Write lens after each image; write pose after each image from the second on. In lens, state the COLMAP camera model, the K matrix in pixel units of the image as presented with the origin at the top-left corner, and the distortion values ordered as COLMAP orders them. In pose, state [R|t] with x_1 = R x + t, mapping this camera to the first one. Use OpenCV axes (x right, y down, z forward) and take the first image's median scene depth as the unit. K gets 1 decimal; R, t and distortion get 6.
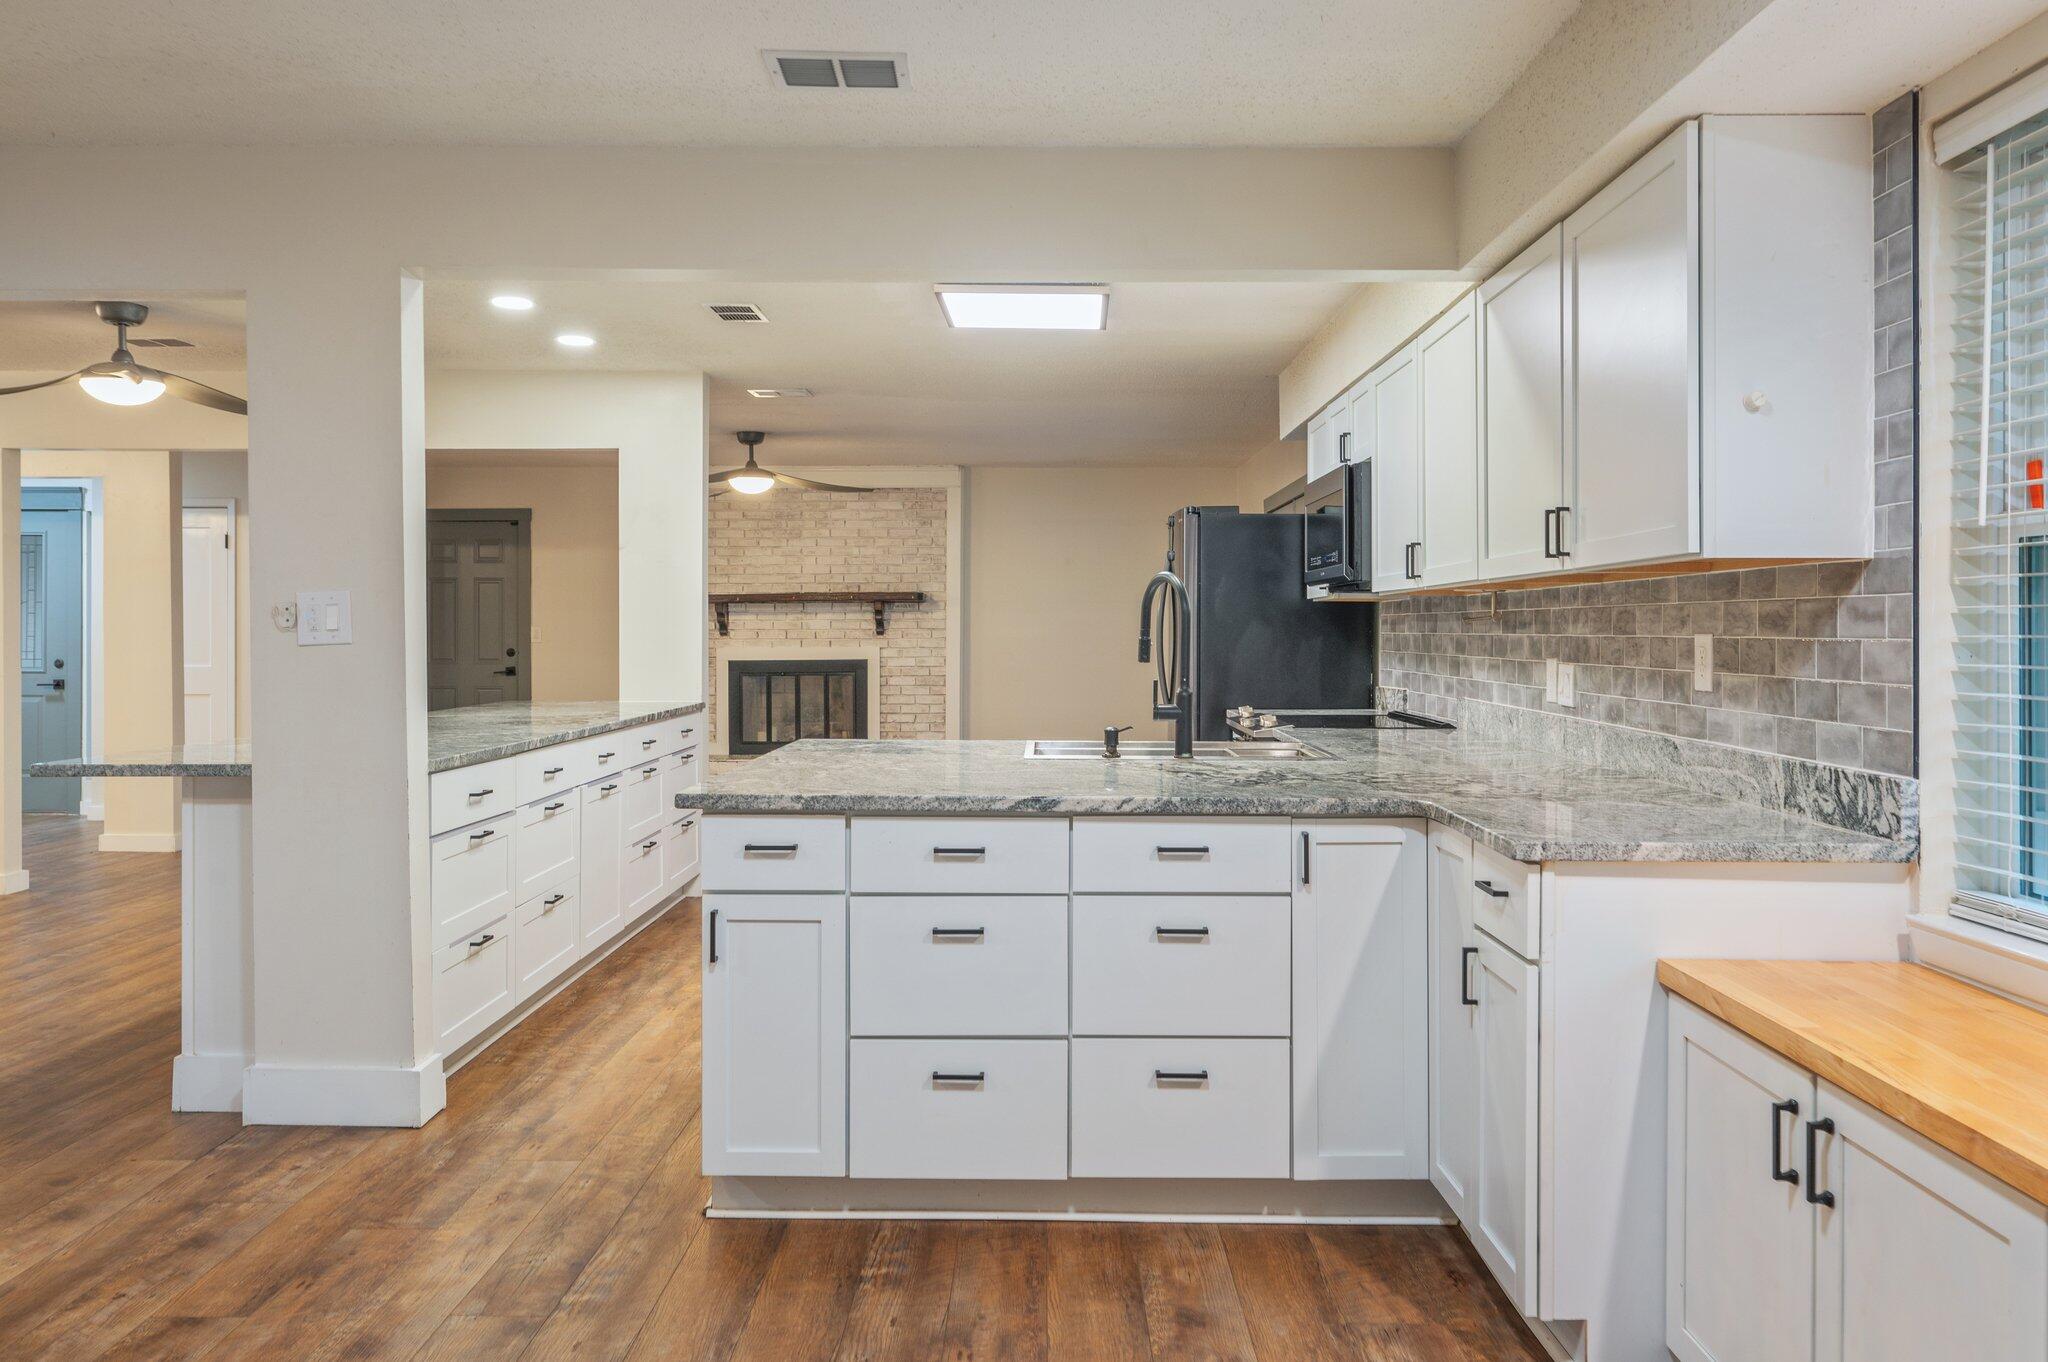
lens RADIAL K [[1413.9, 0, 1018.8], [0, 1413.9, 637.2], [0, 0, 1]] dist [0.033553, 0.001332]
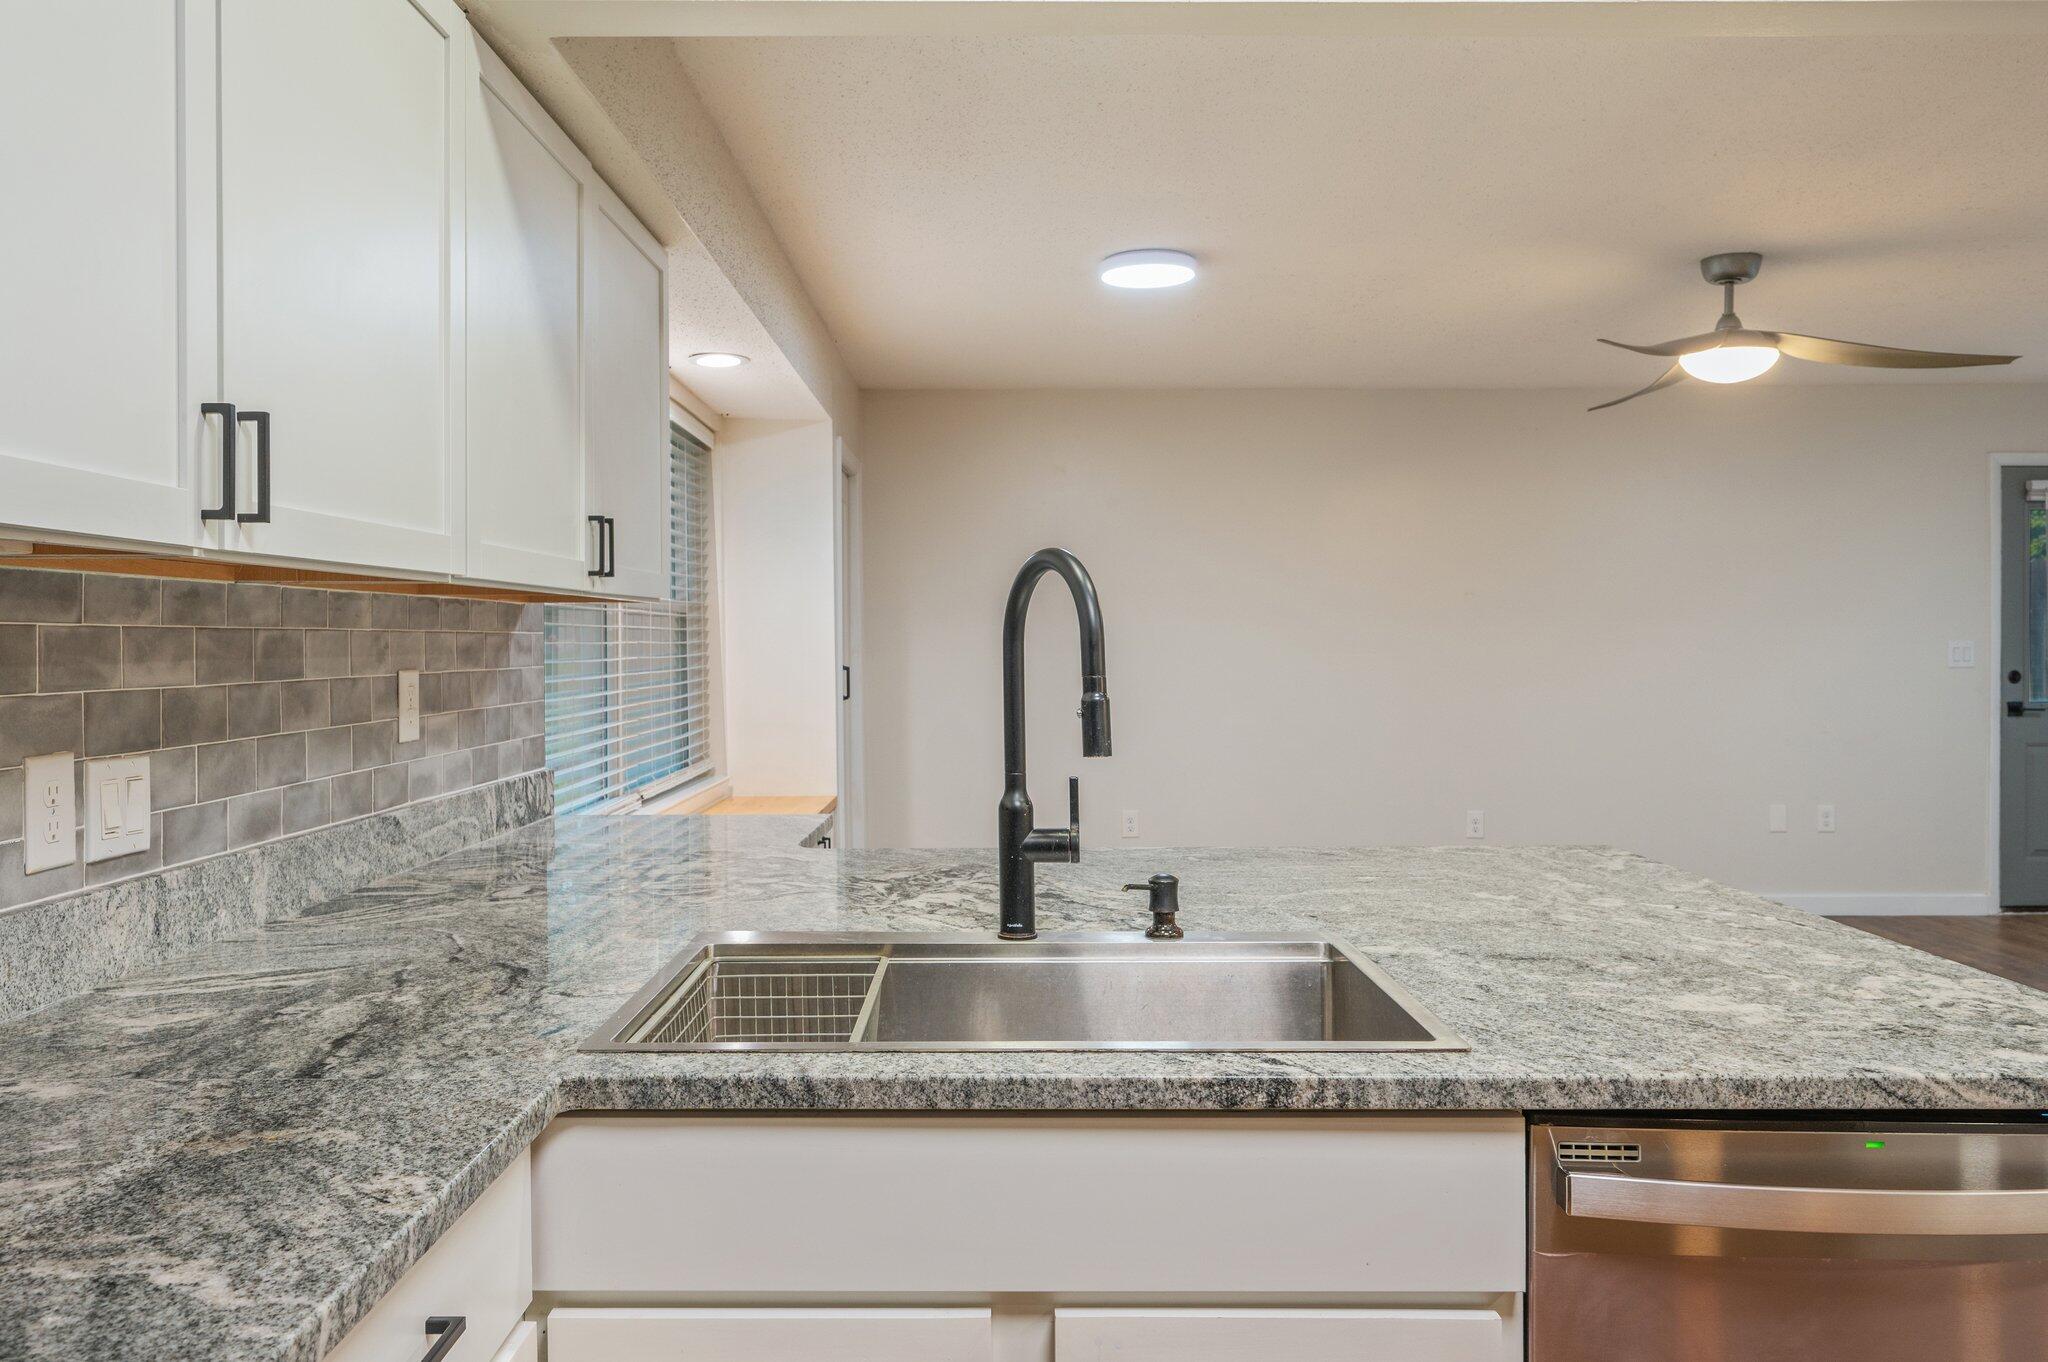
lens RADIAL K [[1413.9, 0, 1018.8], [0, 1413.9, 637.2], [0, 0, 1]] dist [0.033553, 0.001332]
pose [[-0.999587, 0.001759, -0.028681, 0.171243], [0.001643, 0.999990, 0.004042, -0.025322], [0.028688, 0.003993, -0.999580, 1.938505]]
